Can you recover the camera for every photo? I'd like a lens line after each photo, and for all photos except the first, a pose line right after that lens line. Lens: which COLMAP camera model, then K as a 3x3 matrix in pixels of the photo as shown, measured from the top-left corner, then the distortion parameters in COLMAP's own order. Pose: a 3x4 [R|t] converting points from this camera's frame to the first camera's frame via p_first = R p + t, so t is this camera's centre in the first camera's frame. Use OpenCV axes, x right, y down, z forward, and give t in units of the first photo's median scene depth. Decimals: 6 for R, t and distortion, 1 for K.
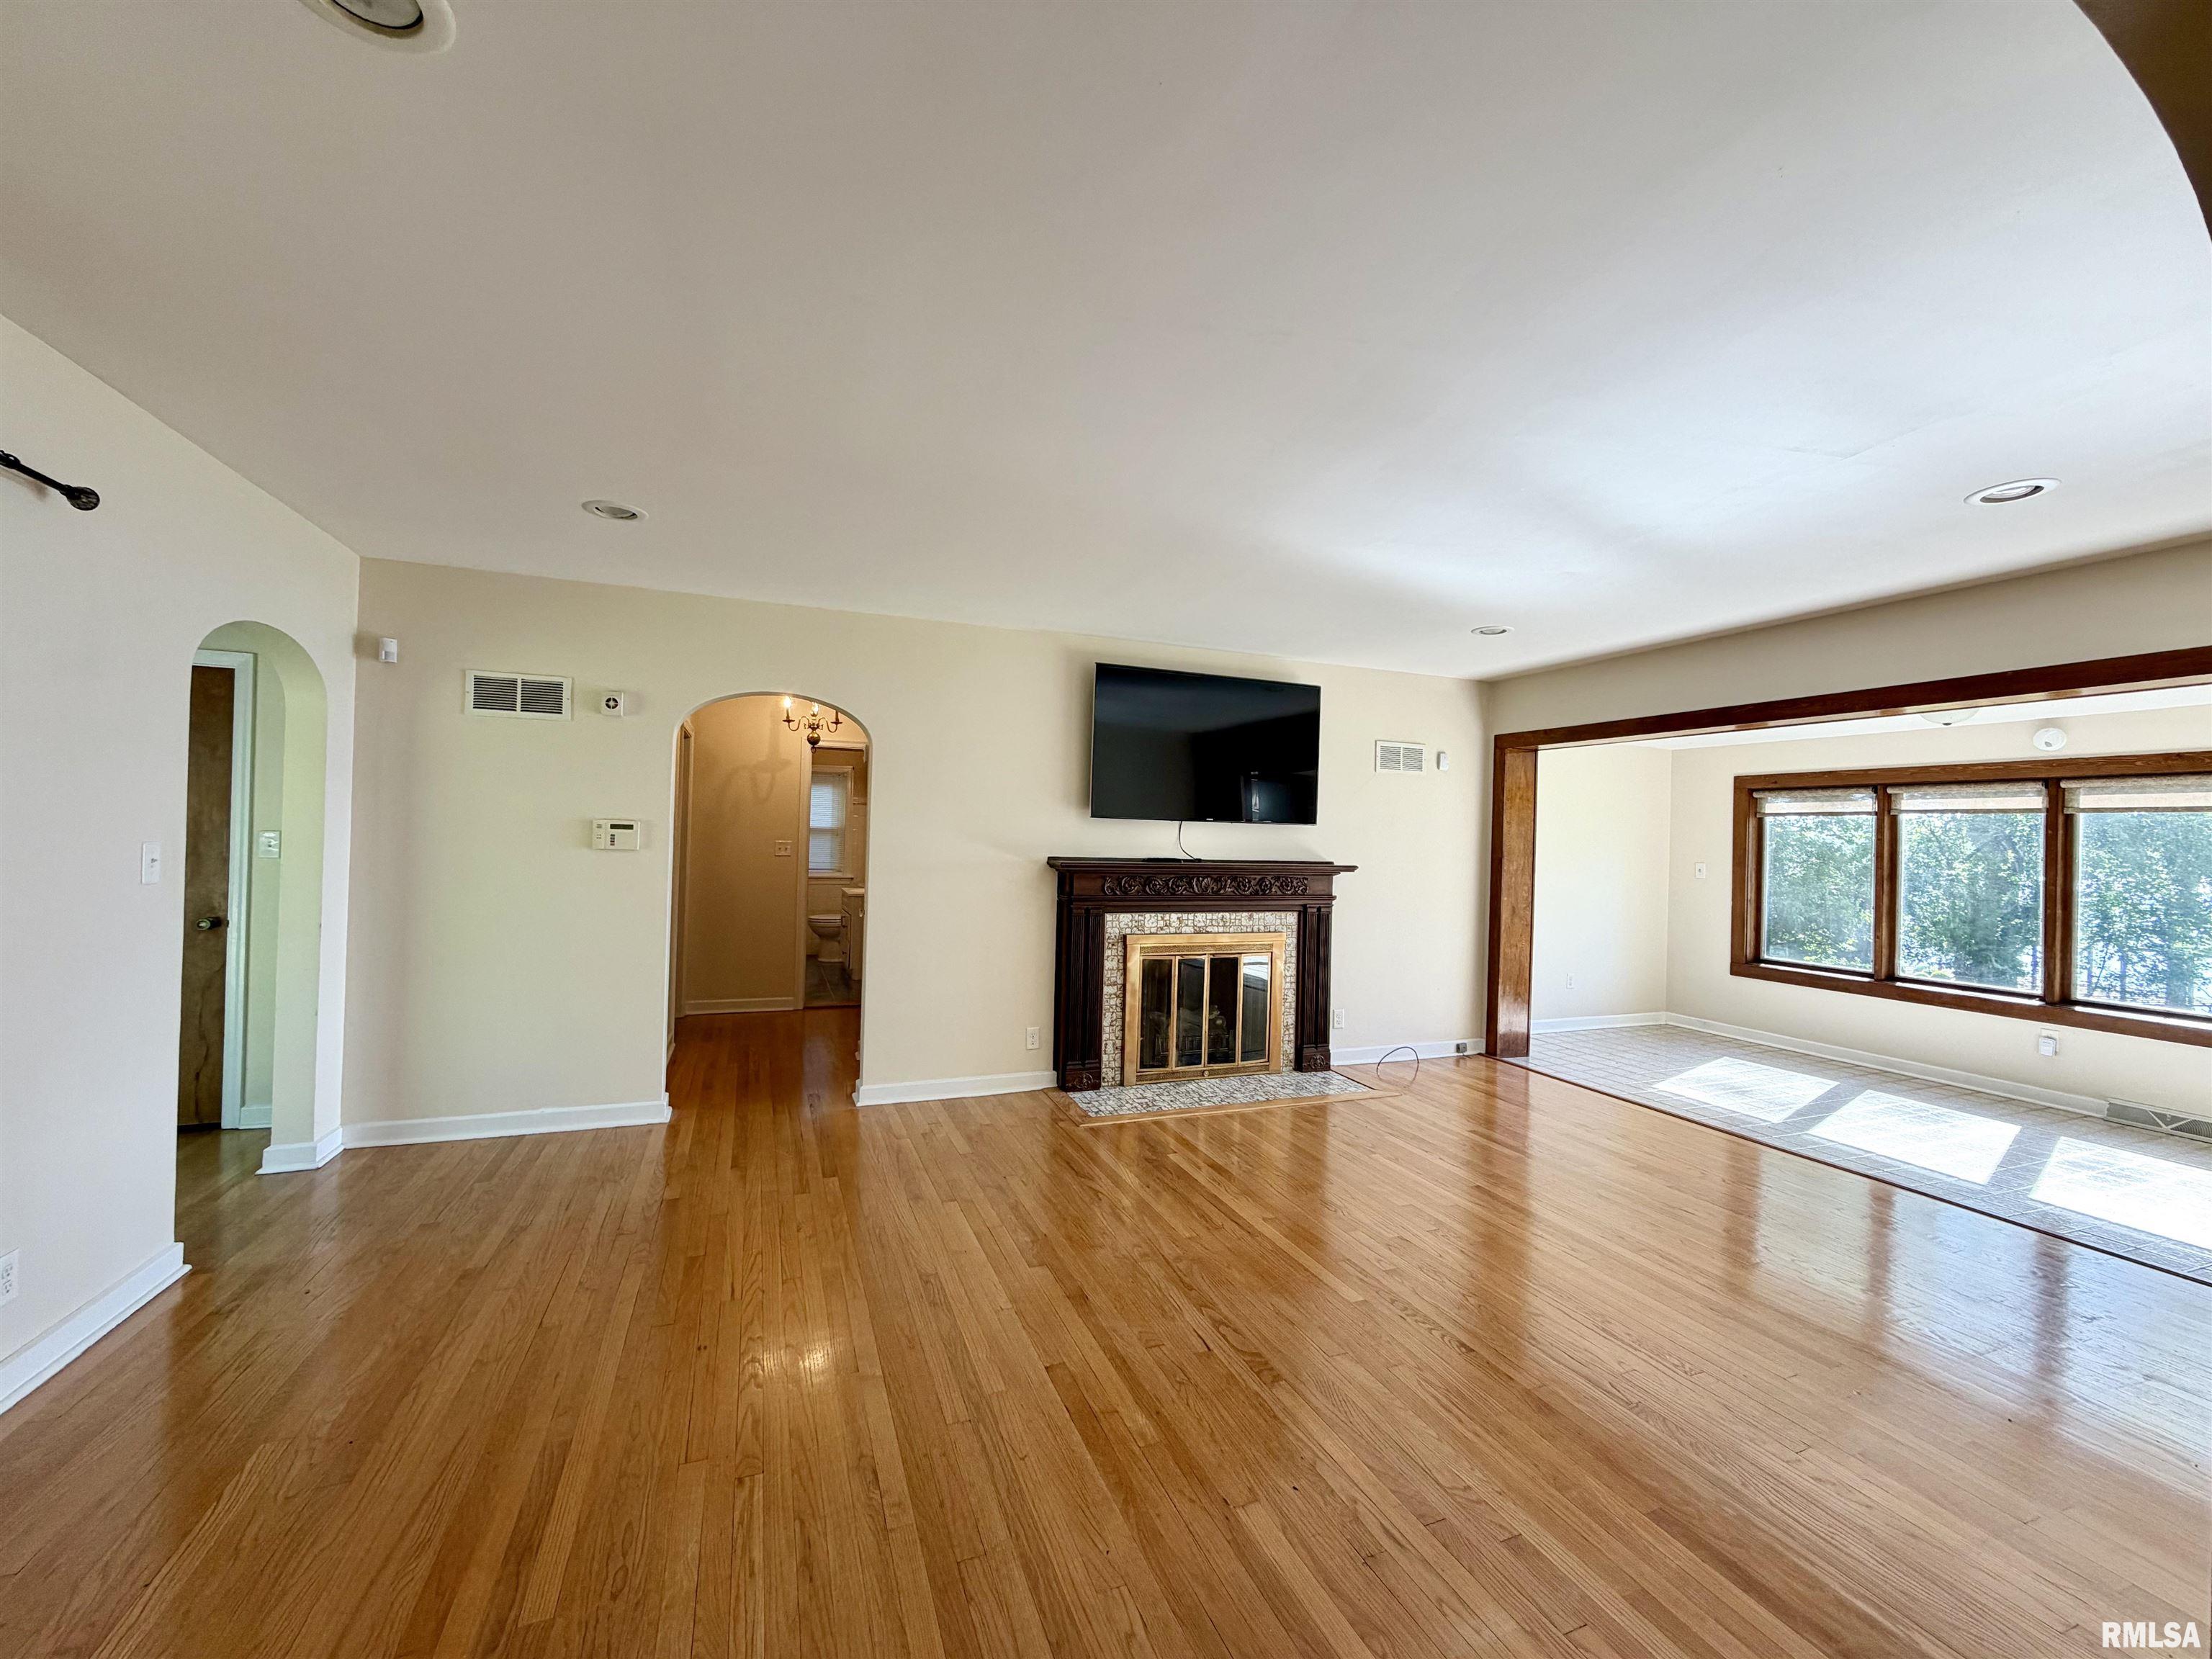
lens RADIAL K [[880.0, 0, 1109.0], [0, 880.0, 831.1], [0, 0, 1]] dist [-0.001176, -0.000410]
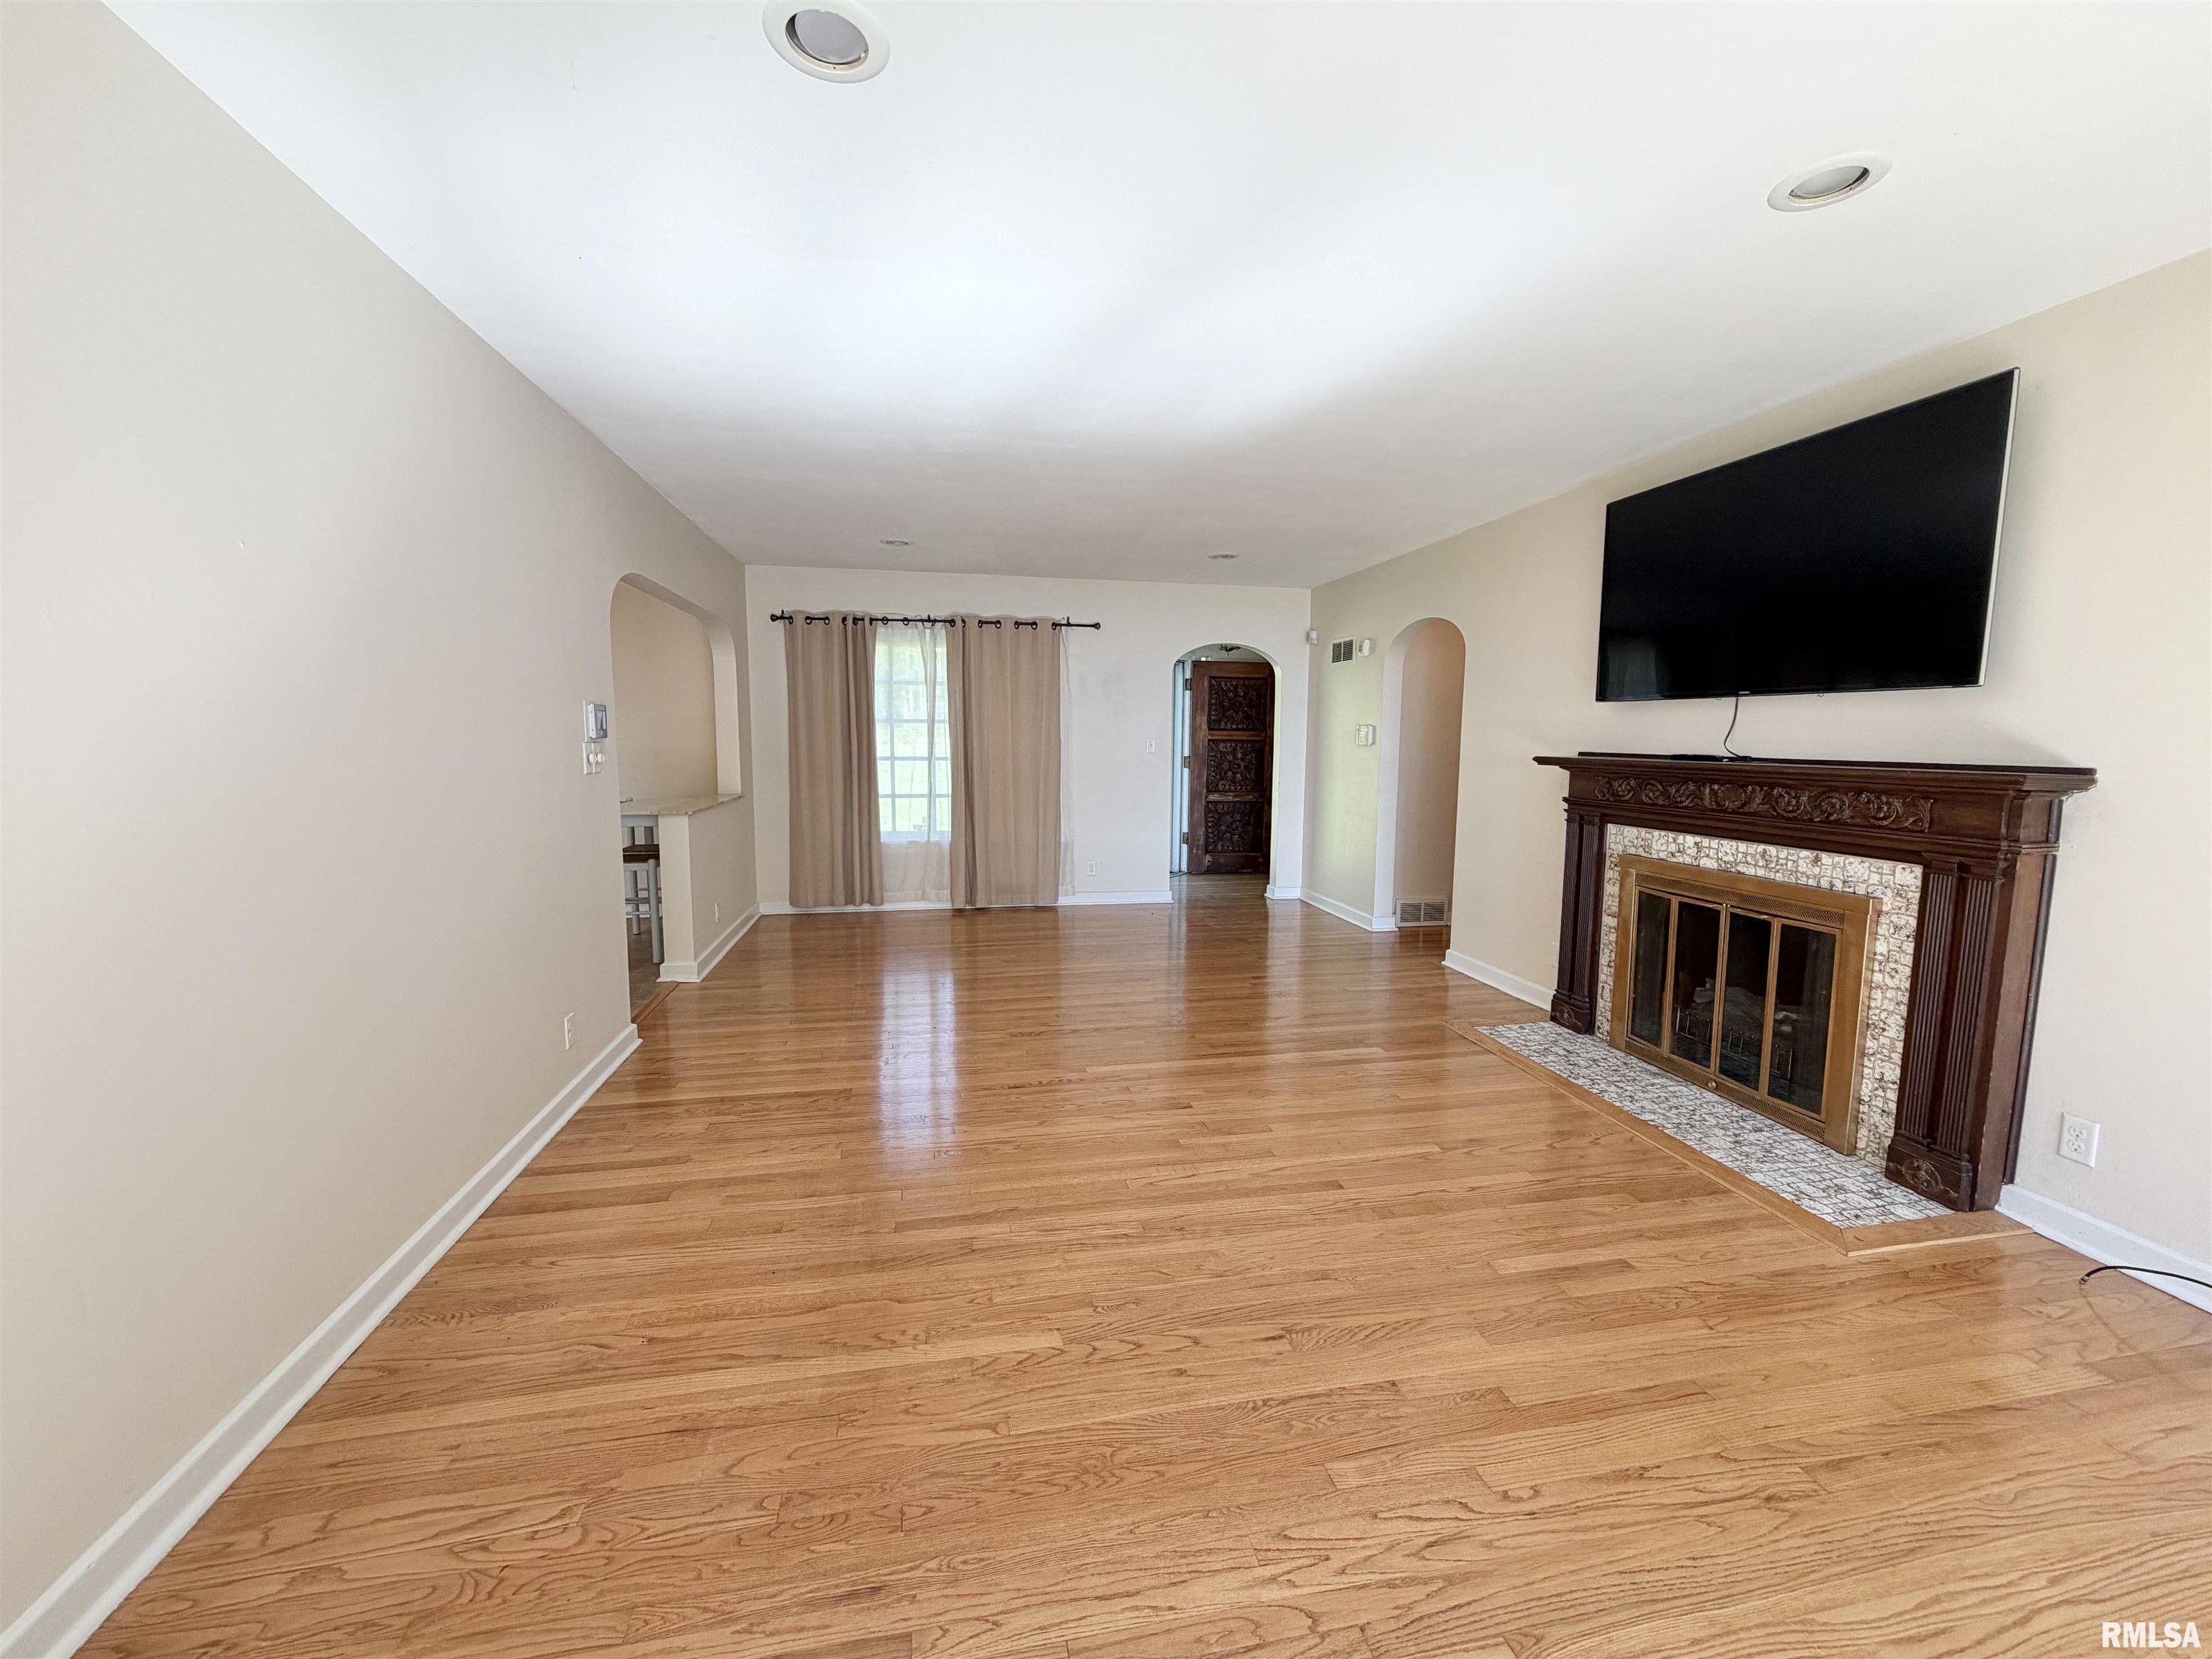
lens RADIAL K [[879.0, 0, 1094.6], [0, 879.0, 830.3], [0, 0, 1]] dist [-0.000165, -0.000188]
pose [[-0.185096, 0.080254, -0.979438, 0.827196], [-0.008012, 0.996503, 0.083167, 0.036386], [0.982688, 0.023241, -0.183806, 0.668892]]
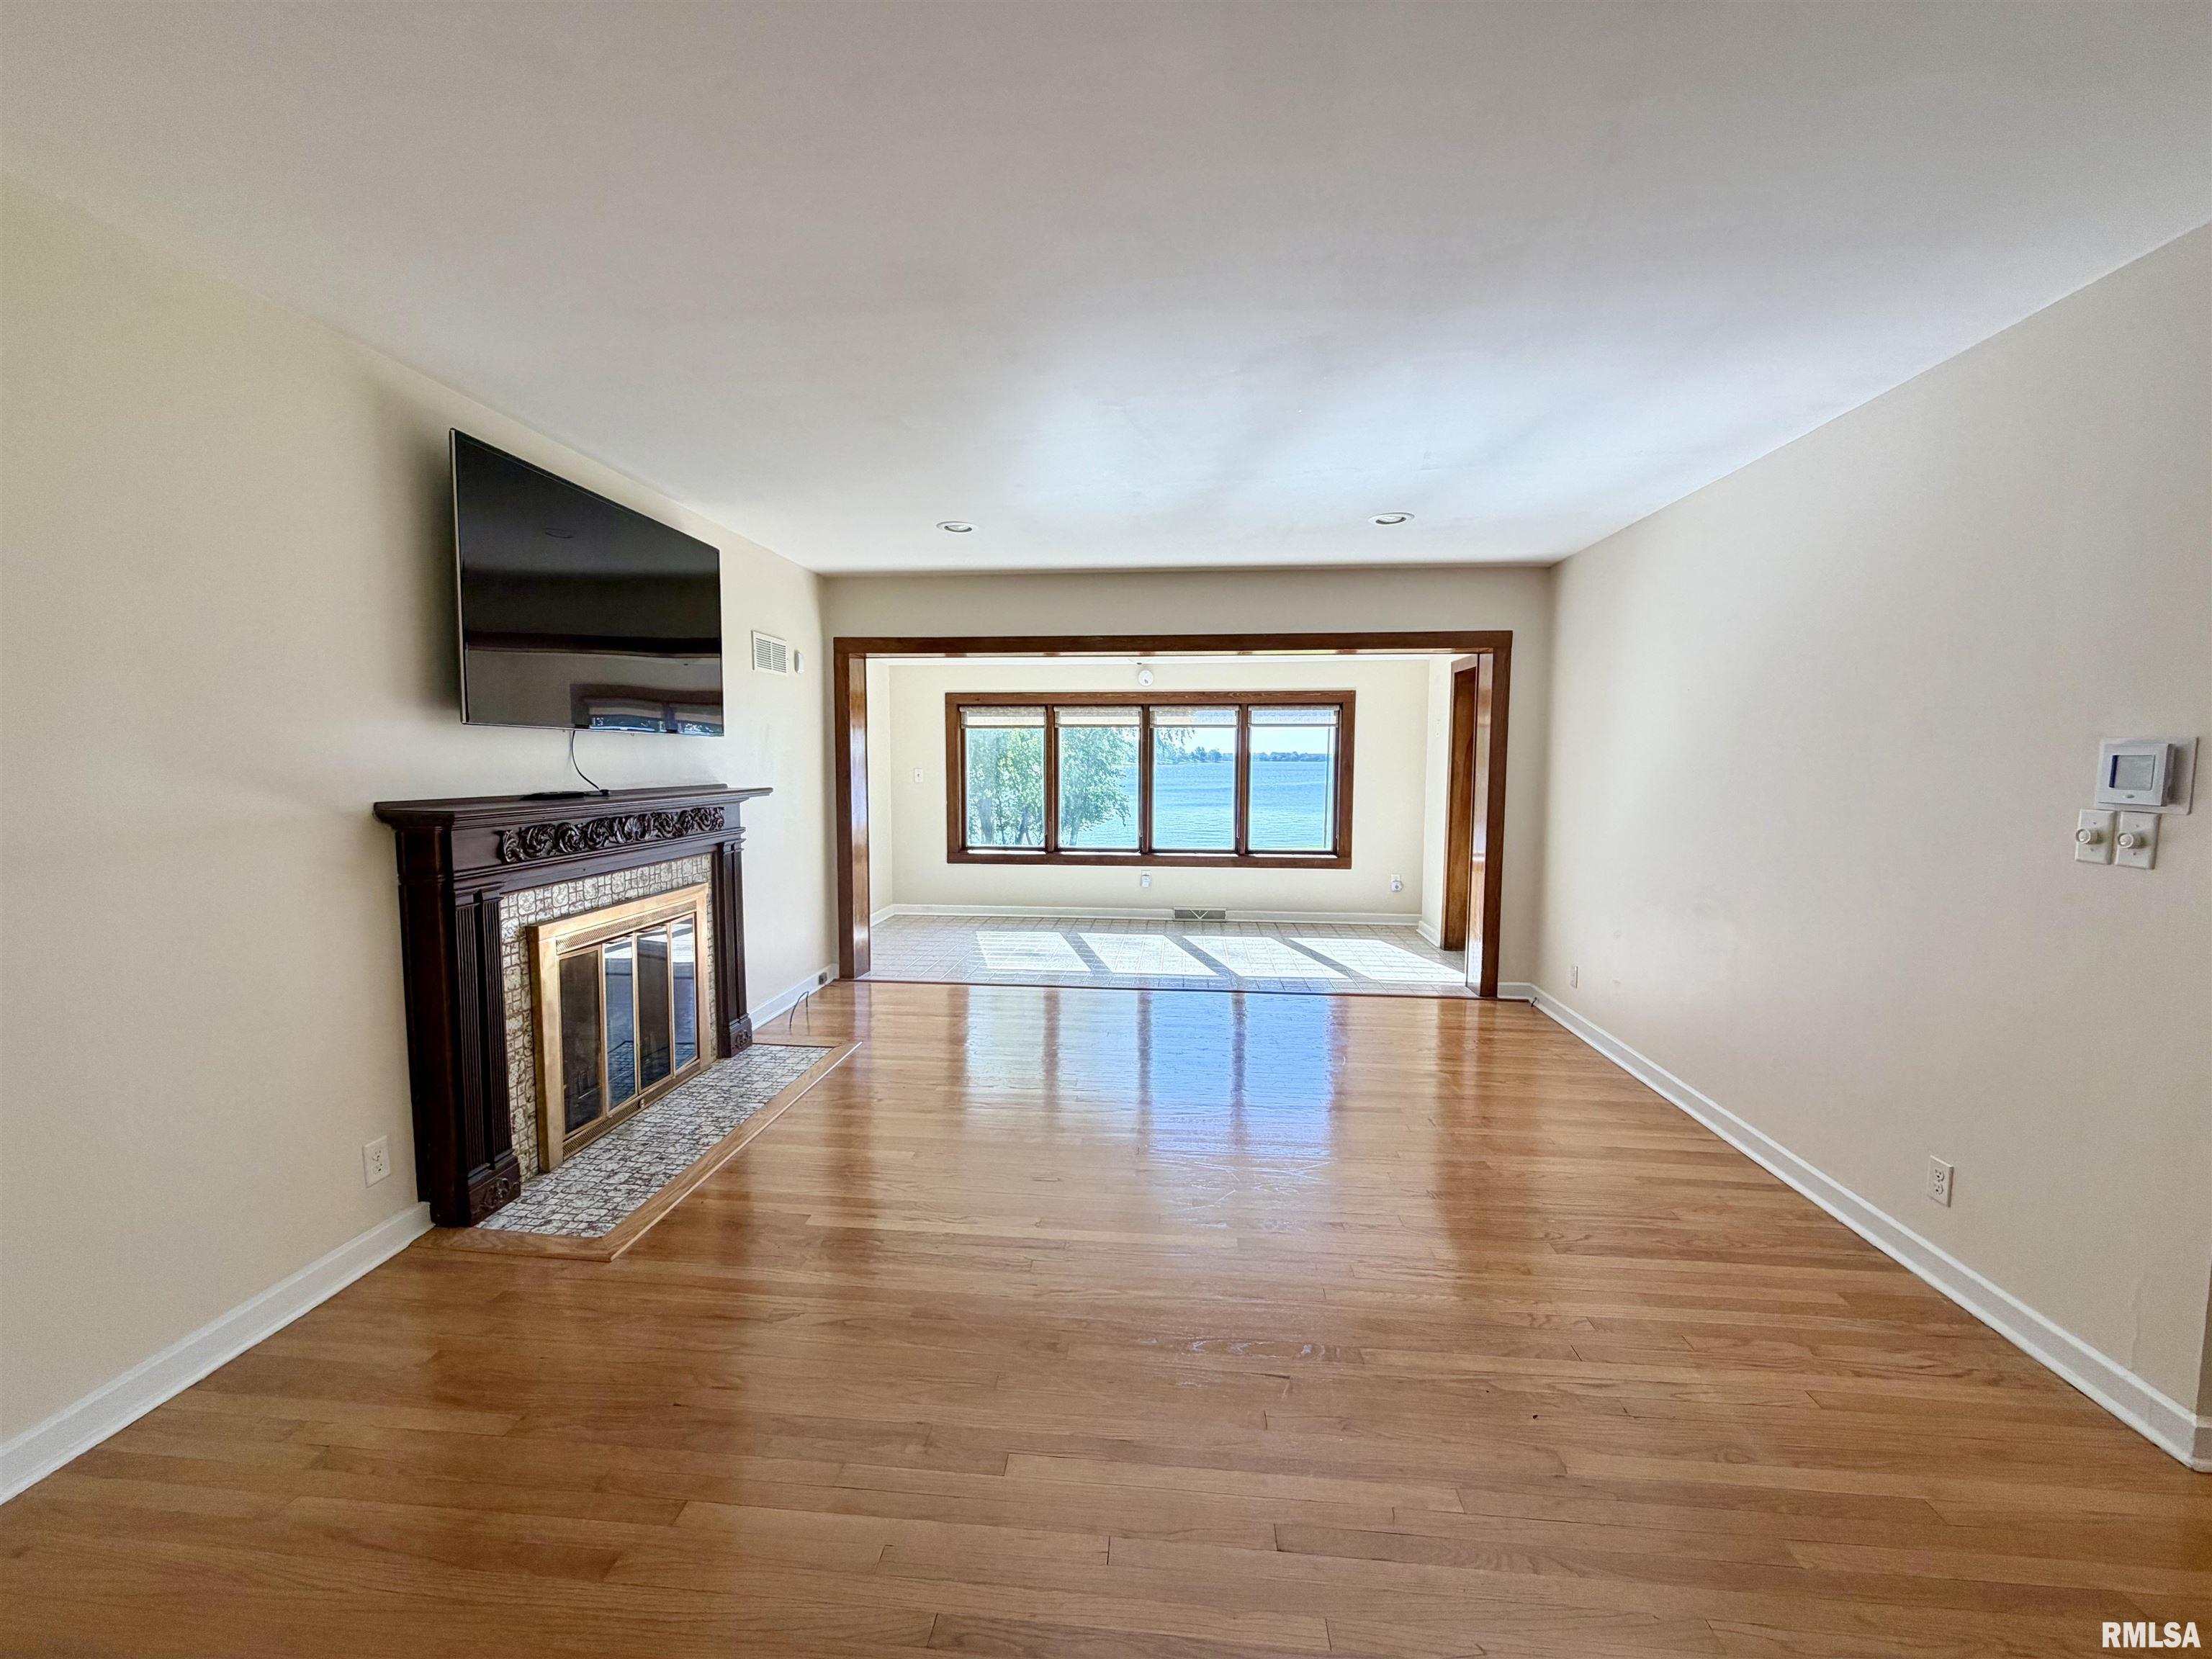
lens RADIAL K [[879.0, 0, 1094.6], [0, 879.0, 830.3], [0, 0, 1]] dist [-0.000165, -0.000188]
pose [[0.453828, -0.096827, 0.885813, -0.316603], [0.002872, 0.994233, 0.107207, -0.007542], [-0.891085, -0.046110, 0.451488, 0.391441]]
